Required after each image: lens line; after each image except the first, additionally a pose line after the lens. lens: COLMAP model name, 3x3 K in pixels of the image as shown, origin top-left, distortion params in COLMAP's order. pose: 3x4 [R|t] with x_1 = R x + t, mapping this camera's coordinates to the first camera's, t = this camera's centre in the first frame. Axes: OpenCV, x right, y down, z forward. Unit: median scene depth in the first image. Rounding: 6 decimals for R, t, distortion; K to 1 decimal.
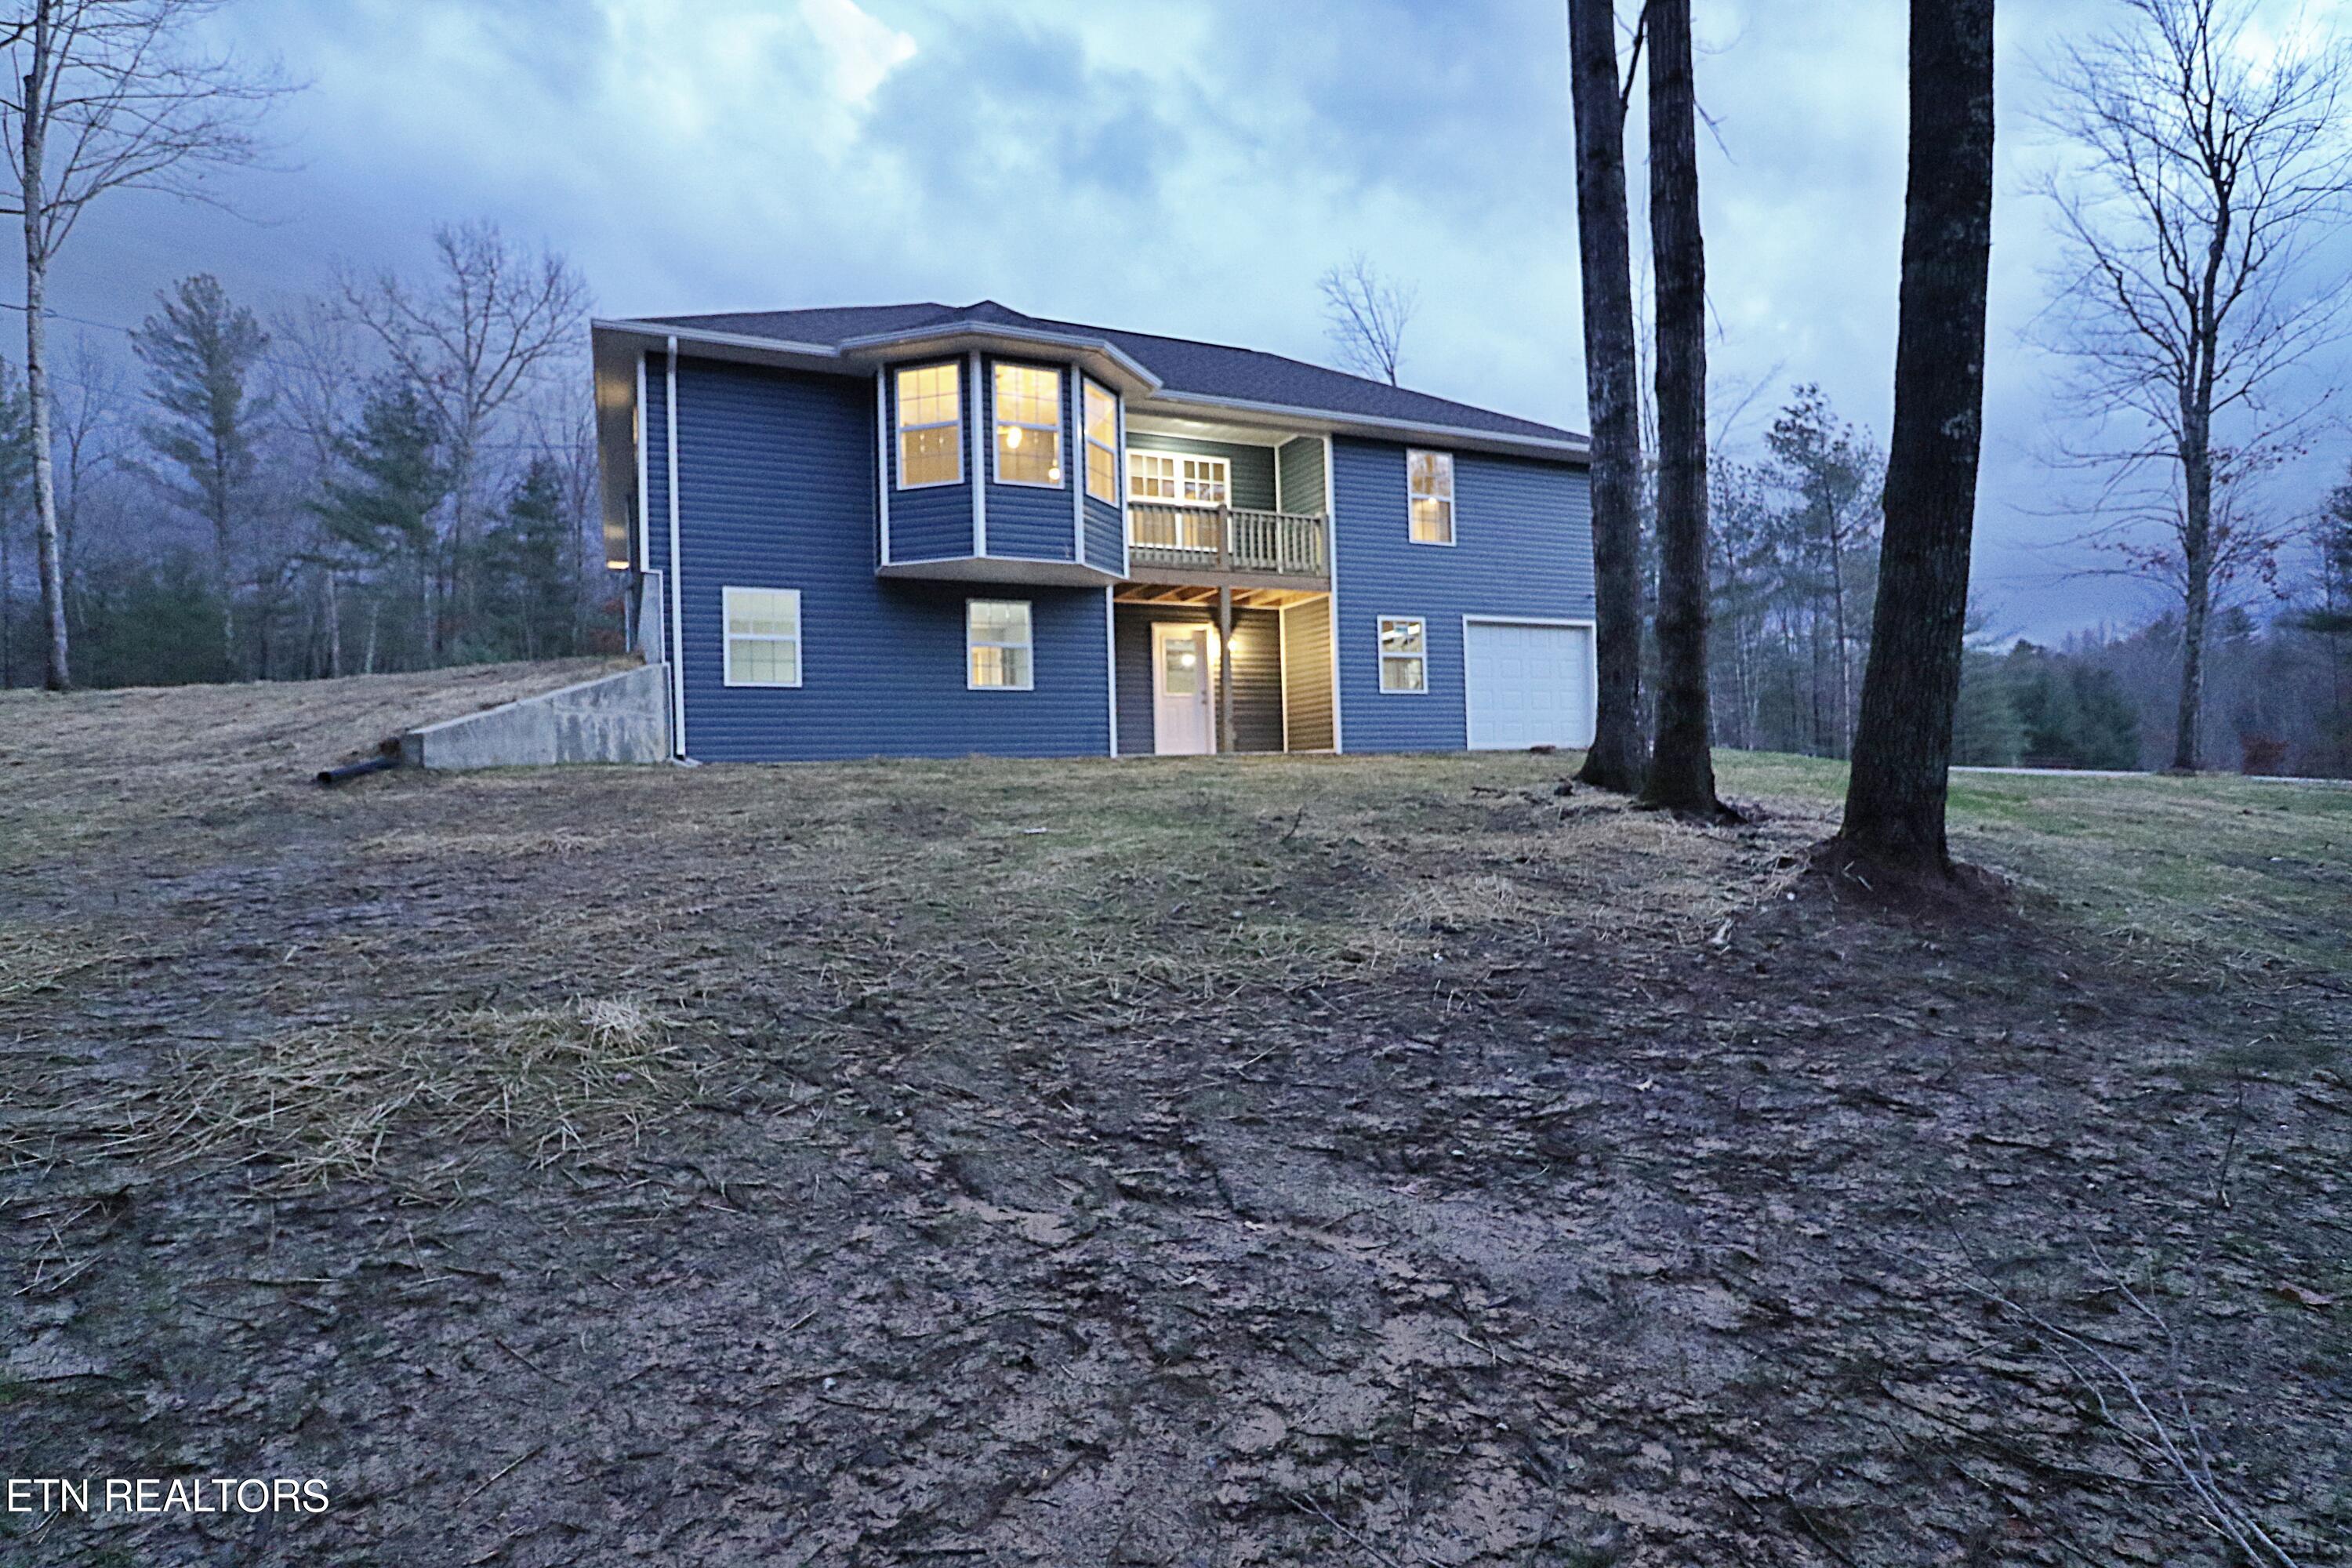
lens RADIAL K [[1122.2, 0, 1176.0], [0, 1122.2, 784.0], [0, 0, 1]] dist [0.003230, 0.000409]
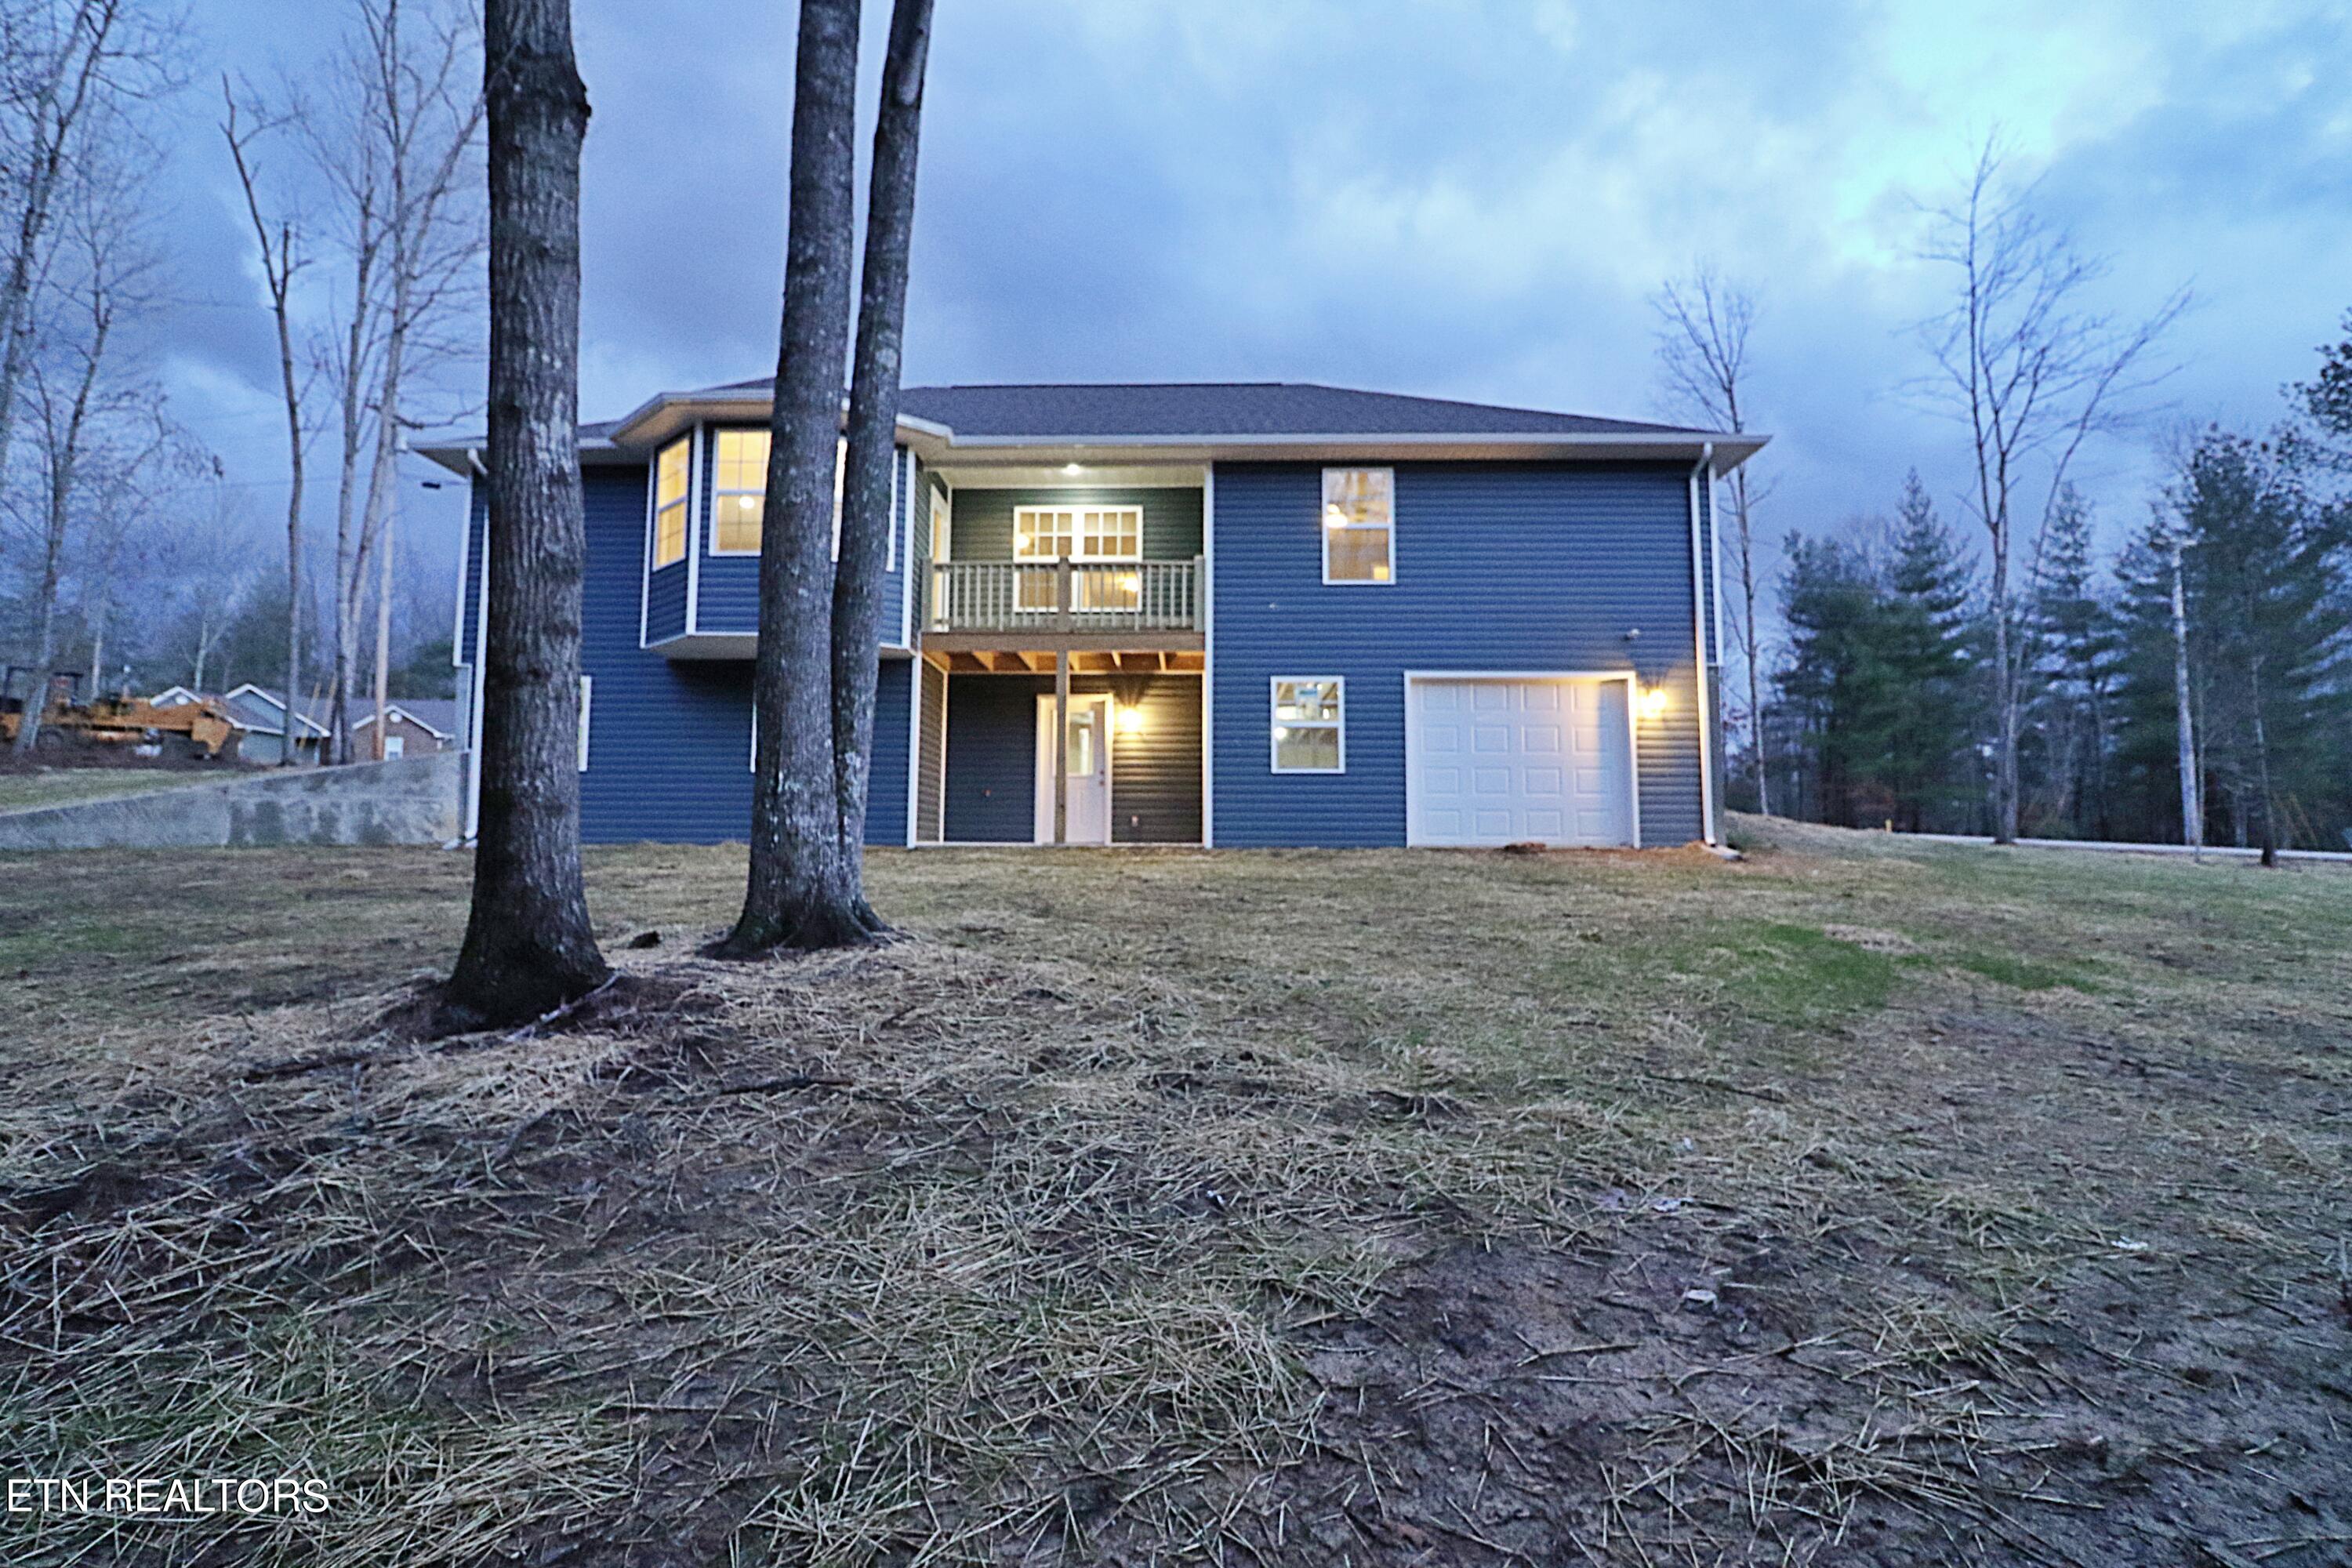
lens RADIAL K [[1109.2, 0, 1162.3], [0, 1109.2, 775.7], [0, 0, 1]] dist [-0.005257, -0.000059]
pose [[0.908475, -0.004326, -0.417917, 0.433547], [-0.026405, 0.997355, -0.067723, -0.023830], [0.417105, 0.072559, 0.905957, 0.251772]]
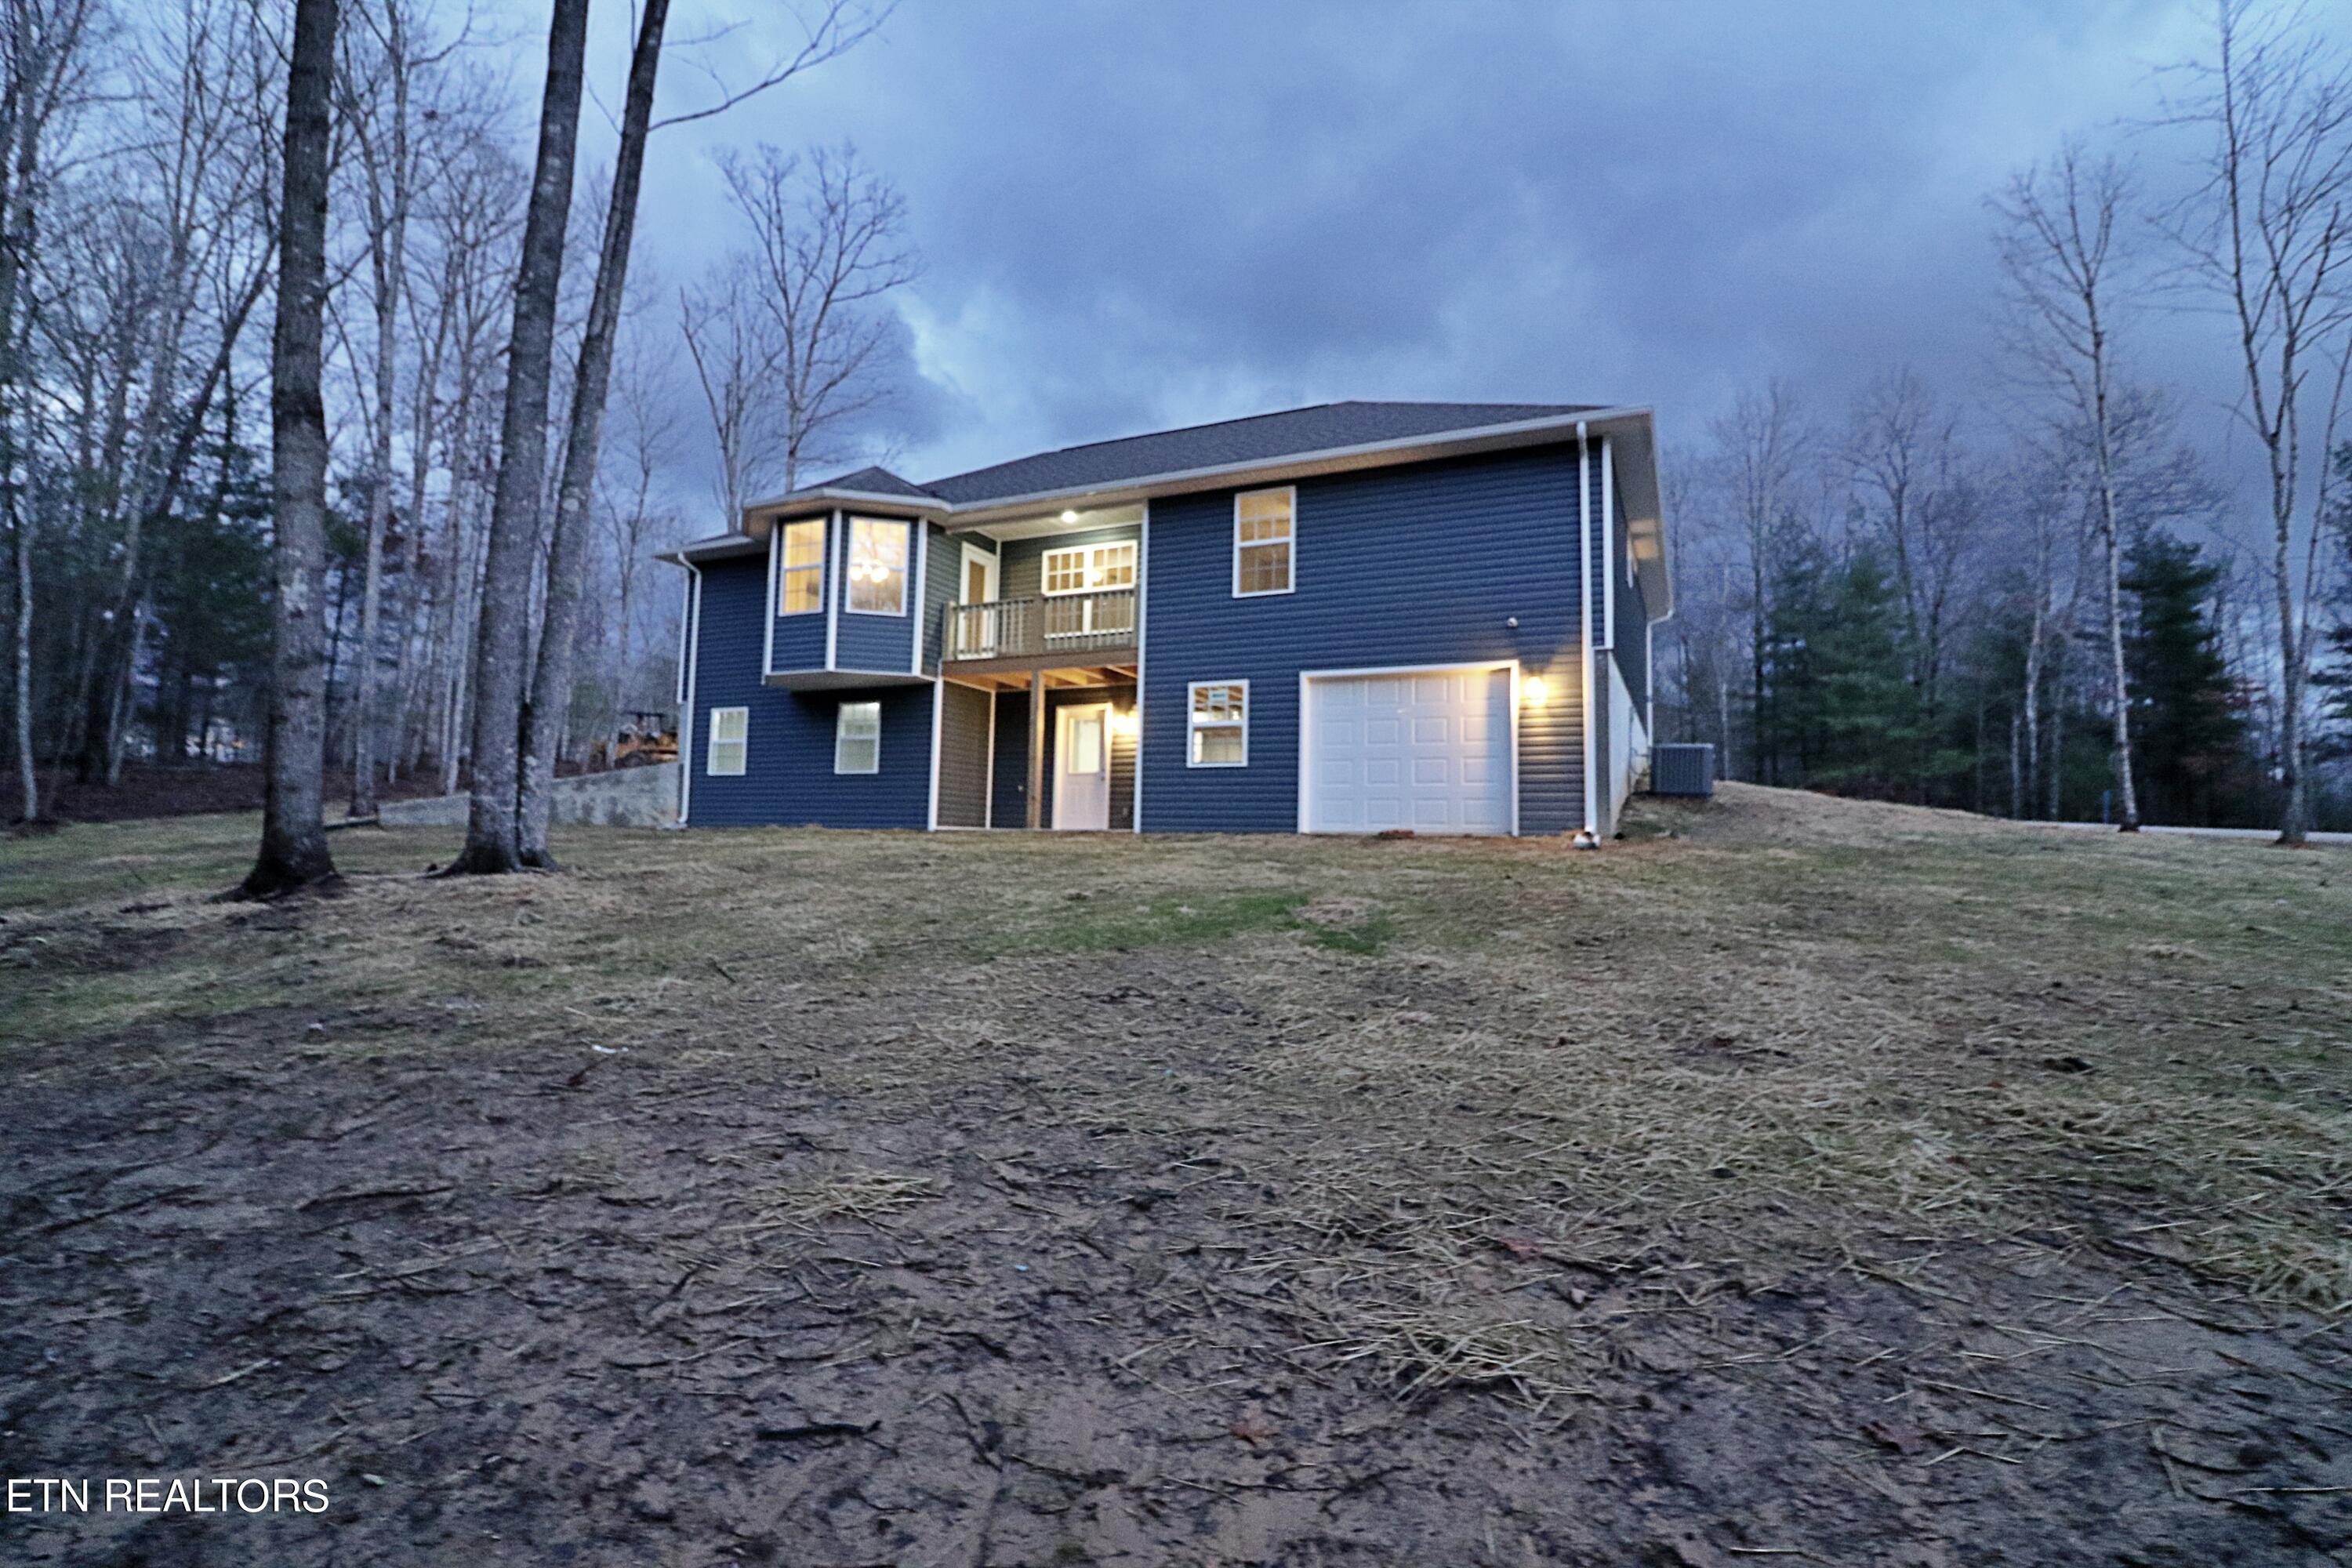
lens RADIAL K [[1085.8, 0, 1164.9], [0, 1085.8, 778.9], [0, 0, 1]] dist [-0.006591, -0.000781]
pose [[0.655930, -0.015659, -0.754659, 0.820545], [-0.039396, 0.997712, -0.054944, -0.023141], [0.753793, 0.065771, 0.653812, 0.408234]]
